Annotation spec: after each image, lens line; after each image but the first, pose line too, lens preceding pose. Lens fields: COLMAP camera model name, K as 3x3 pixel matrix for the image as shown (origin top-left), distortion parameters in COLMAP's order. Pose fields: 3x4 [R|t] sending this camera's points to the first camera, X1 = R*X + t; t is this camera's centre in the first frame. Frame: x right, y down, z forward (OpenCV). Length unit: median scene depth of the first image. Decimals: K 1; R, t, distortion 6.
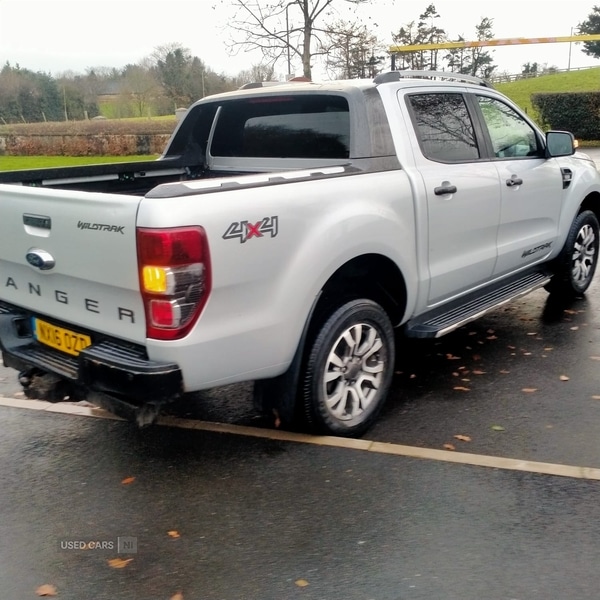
lens RADIAL K [[653.9, 0, 300.0], [0, 653.9, 300.0], [0, 0, 1]] dist [0.136661, -0.301779]
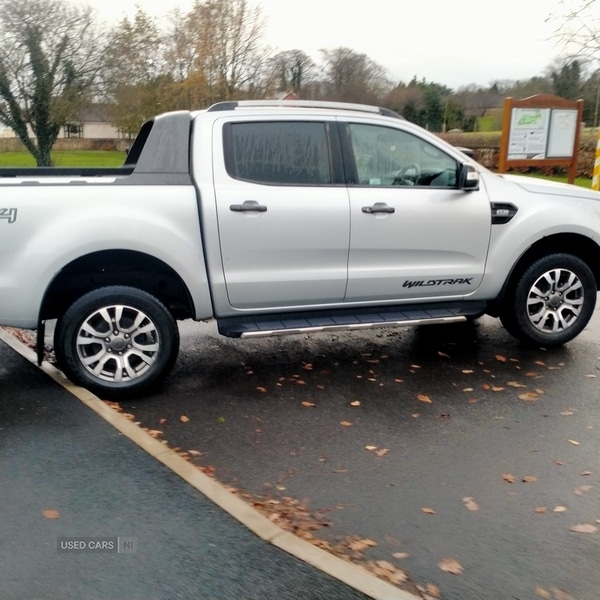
lens RADIAL K [[653.9, 0, 300.0], [0, 653.9, 300.0], [0, 0, 1]] dist [0.136661, -0.301779]
pose [[0.837788, 0.161043, -0.521706, 0.700591], [-0.169720, 0.984989, 0.031505, -0.048069], [0.518948, 0.062149, 0.852543, 0.077651]]
